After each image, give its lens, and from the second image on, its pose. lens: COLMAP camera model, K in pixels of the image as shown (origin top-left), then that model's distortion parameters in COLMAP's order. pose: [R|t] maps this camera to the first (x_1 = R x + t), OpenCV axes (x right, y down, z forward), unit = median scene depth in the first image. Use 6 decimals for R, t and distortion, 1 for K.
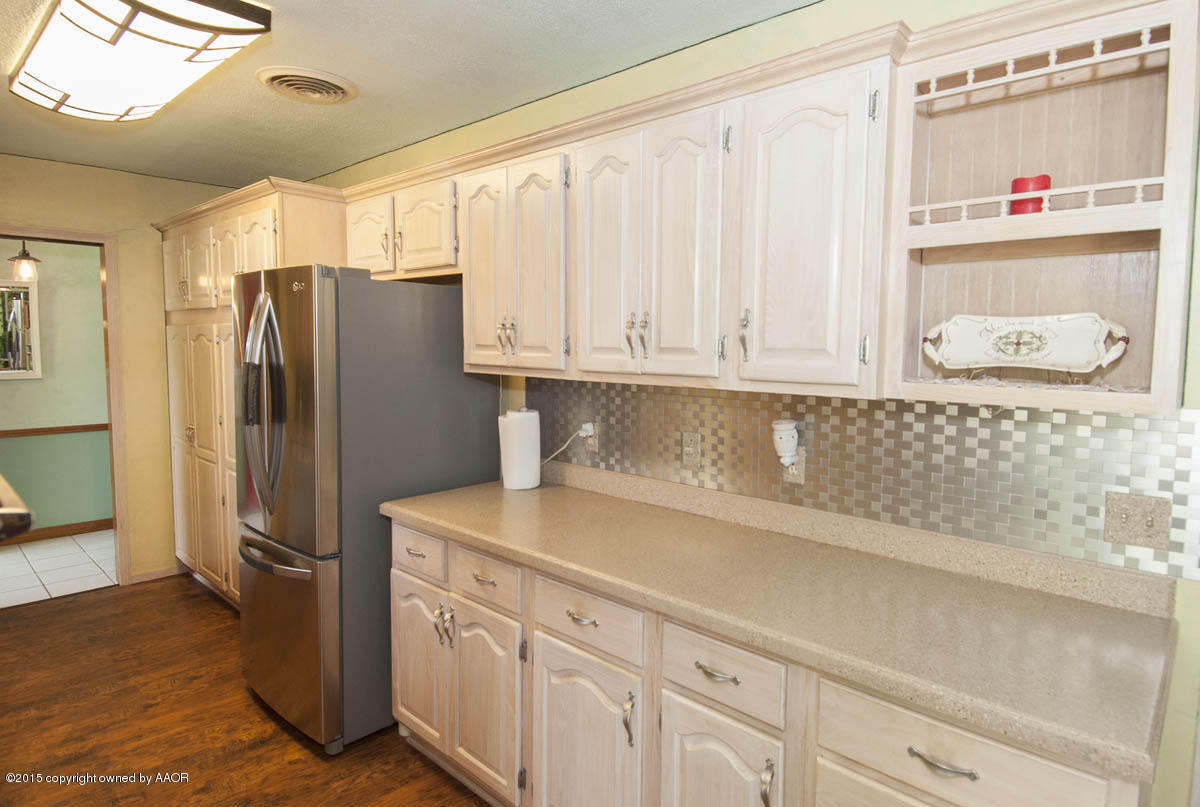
lens RADIAL K [[676.7, 0, 595.8], [0, 676.7, 390.8], [0, 0, 1]] dist [-0.001660, -0.035099]
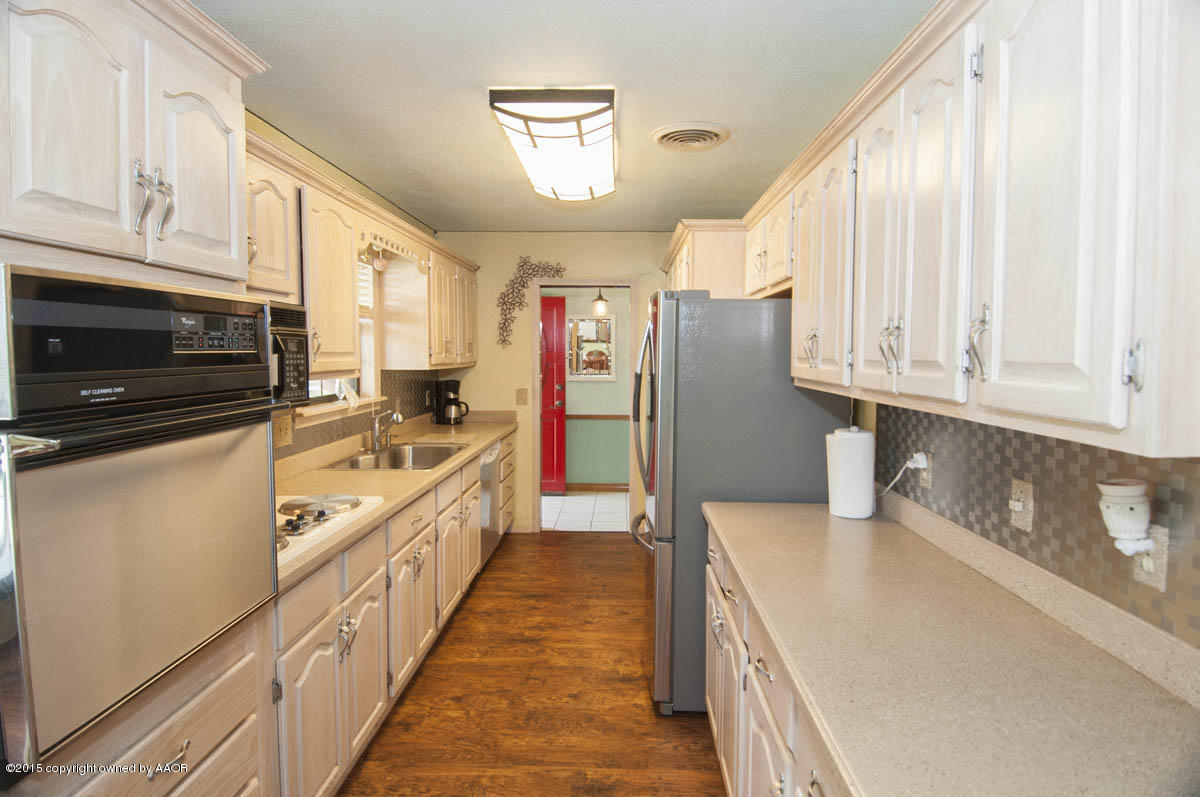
lens RADIAL K [[600.9, 0, 583.4], [0, 600.9, 386.4], [0, 0, 1]] dist [0.026963, -0.043591]
pose [[0.636685, 0.036289, -0.770269, 0.287186], [-0.054108, 0.998532, 0.002319, -0.012357], [0.769223, 0.040201, 0.637715, 0.207716]]
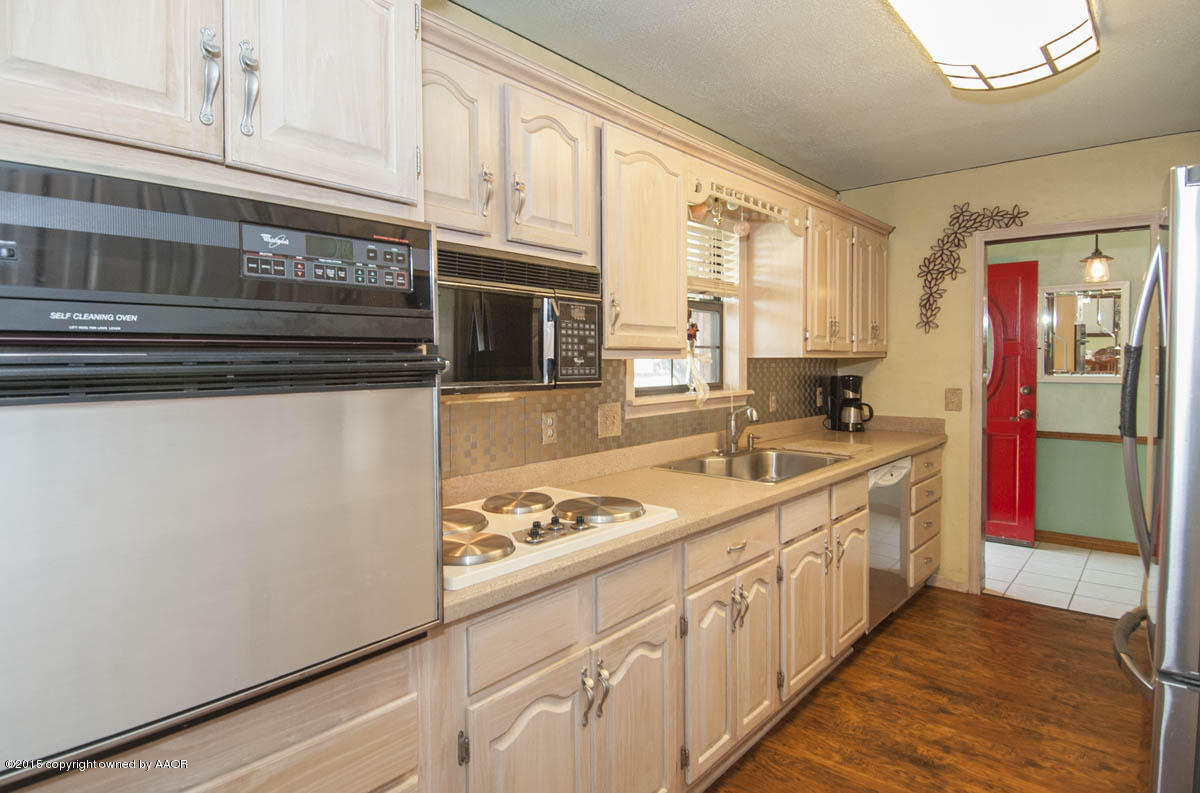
lens RADIAL K [[631.1, 0, 604.4], [0, 631.1, 377.7], [0, 0, 1]] dist [0.049533, -0.053692]
pose [[0.029416, 0.021270, -0.999341, 0.105563], [-0.069050, 0.997429, 0.019196, 0.015196], [0.997179, 0.068440, 0.030809, 0.458121]]
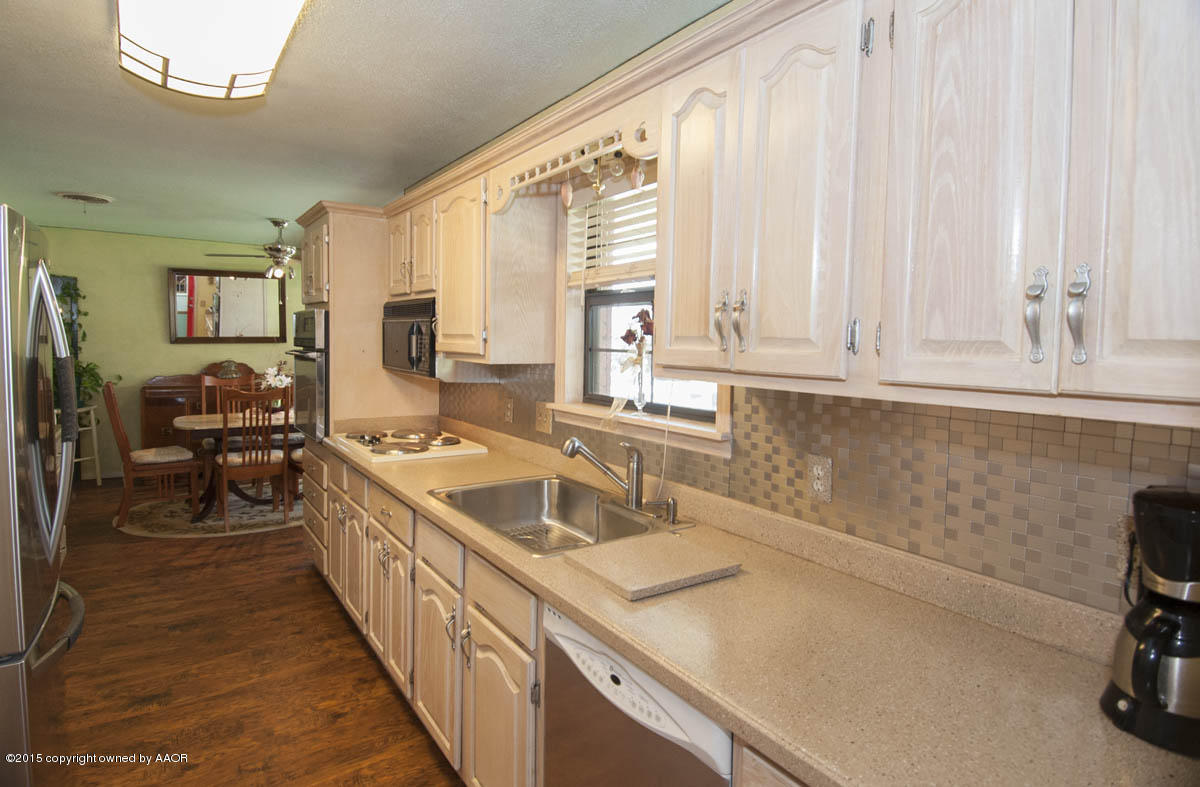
lens RADIAL K [[636.9, 0, 595.8], [0, 636.9, 368.8], [0, 0, 1]] dist [0.057400, -0.058888]
pose [[-0.975759, -0.034242, 0.216153, -1.302026], [-0.008243, 0.992733, 0.120054, -0.125778], [-0.218693, 0.115362, -0.968950, 1.619900]]
